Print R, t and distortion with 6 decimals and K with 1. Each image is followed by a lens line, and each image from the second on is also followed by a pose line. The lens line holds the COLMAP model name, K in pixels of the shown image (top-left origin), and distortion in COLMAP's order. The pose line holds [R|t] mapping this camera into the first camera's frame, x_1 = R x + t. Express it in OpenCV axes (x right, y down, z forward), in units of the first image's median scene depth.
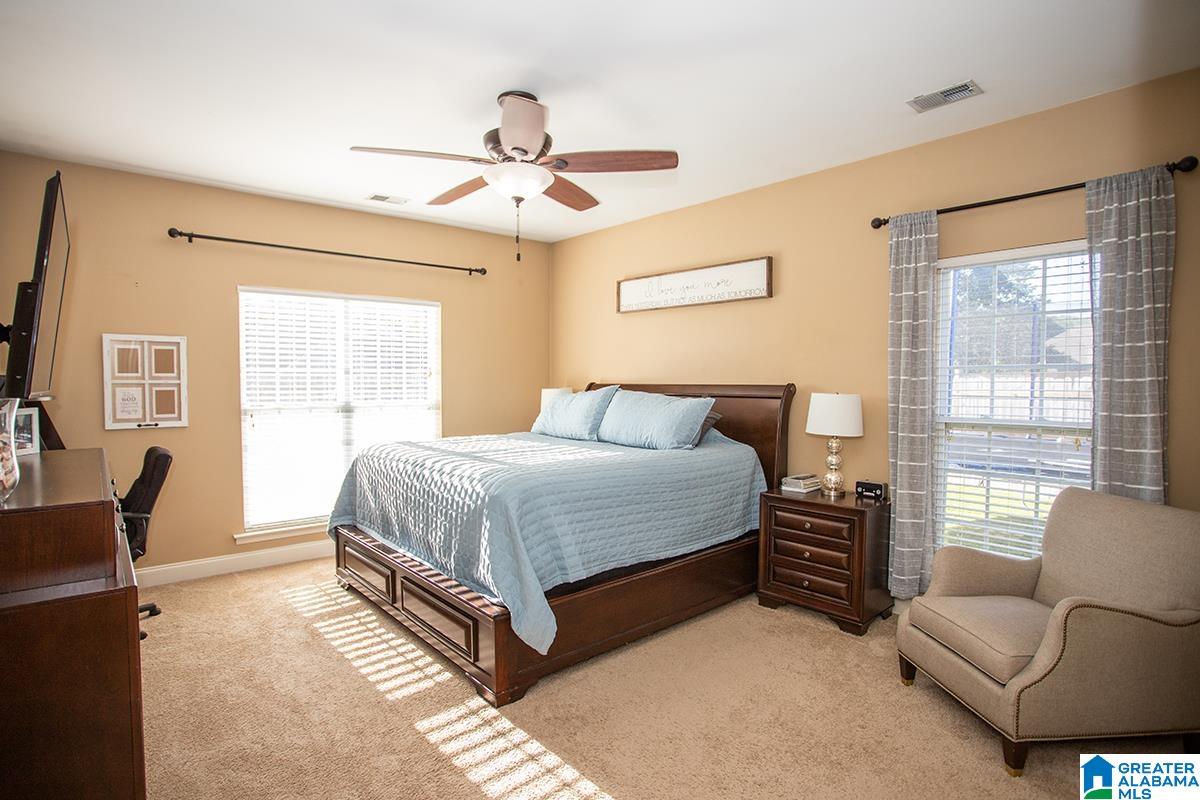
lens RADIAL K [[573.4, 0, 600.0], [0, 573.4, 400.0], [0, 0, 1]] dist [-0.002714, -0.000140]
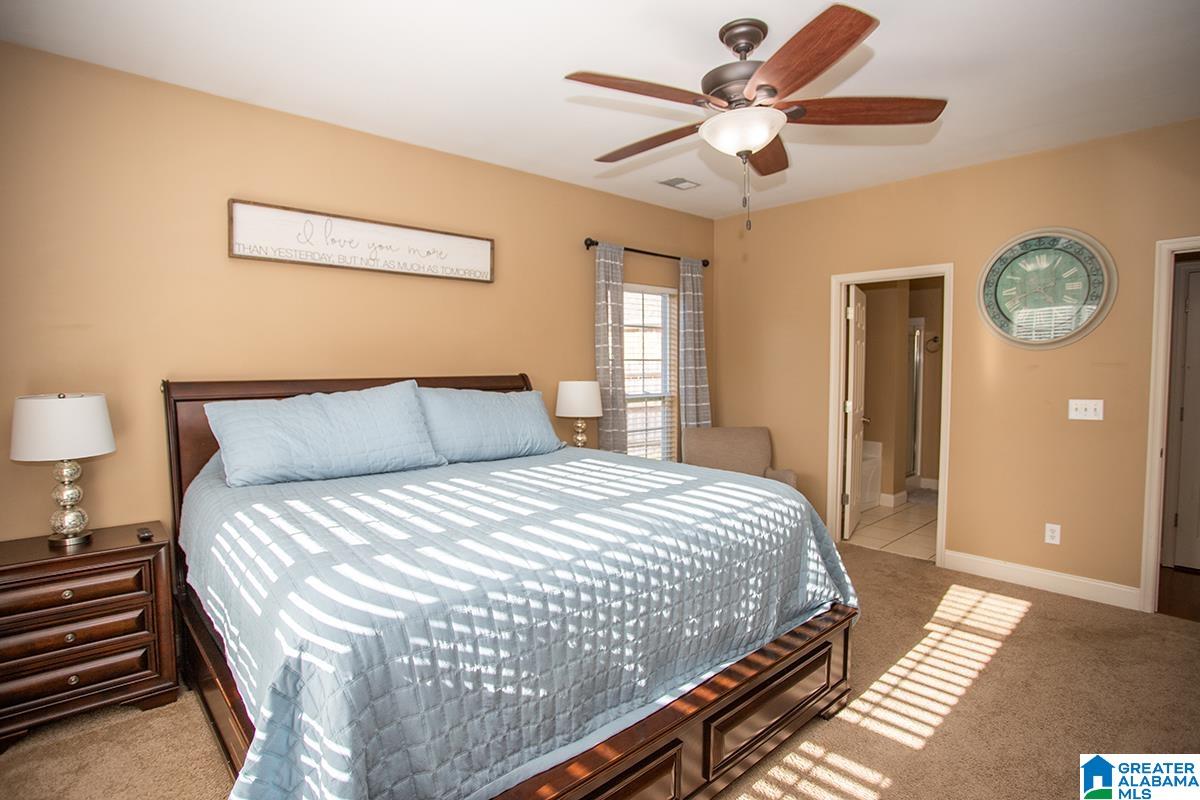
lens RADIAL K [[591.6, 0, 602.6], [0, 591.6, 400.7], [0, 0, 1]] dist [-0.070465, 0.030095]
pose [[0.014204, -0.053017, 0.998493, -0.673354], [0.052078, 0.997277, 0.052212, -0.027697], [-0.998542, 0.051258, 0.016926, 0.814872]]
